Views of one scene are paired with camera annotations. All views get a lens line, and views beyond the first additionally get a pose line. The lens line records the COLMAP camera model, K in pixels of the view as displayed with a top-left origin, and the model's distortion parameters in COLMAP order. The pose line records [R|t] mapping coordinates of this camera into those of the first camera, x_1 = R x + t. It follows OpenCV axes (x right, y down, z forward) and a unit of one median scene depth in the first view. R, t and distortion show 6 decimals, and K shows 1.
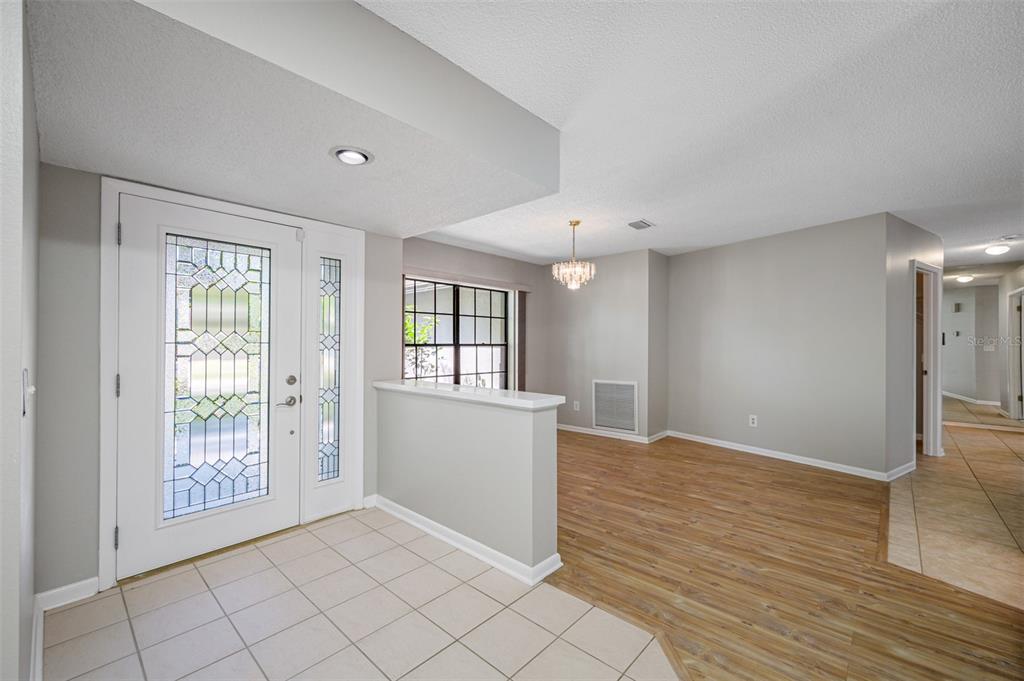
lens RADIAL K [[416.0, 0, 520.1], [0, 416.0, 338.6], [0, 0, 1]] dist [0.000198, 0.000251]
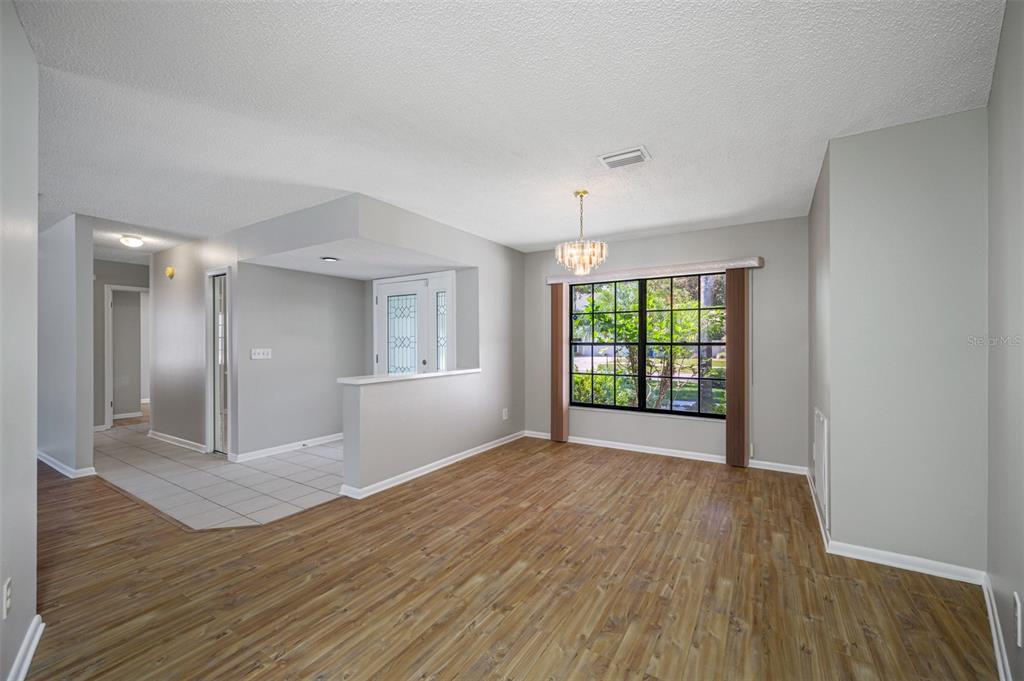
lens RADIAL K [[416.0, 0, 516.3], [0, 416.0, 346.0], [0, 0, 1]] dist [0.000198, 0.000251]
pose [[0.177668, 0.007644, -0.984061, 1.135789], [0.012872, 0.999866, 0.010091, 0.017650], [0.984006, -0.014460, 0.177546, 0.929132]]
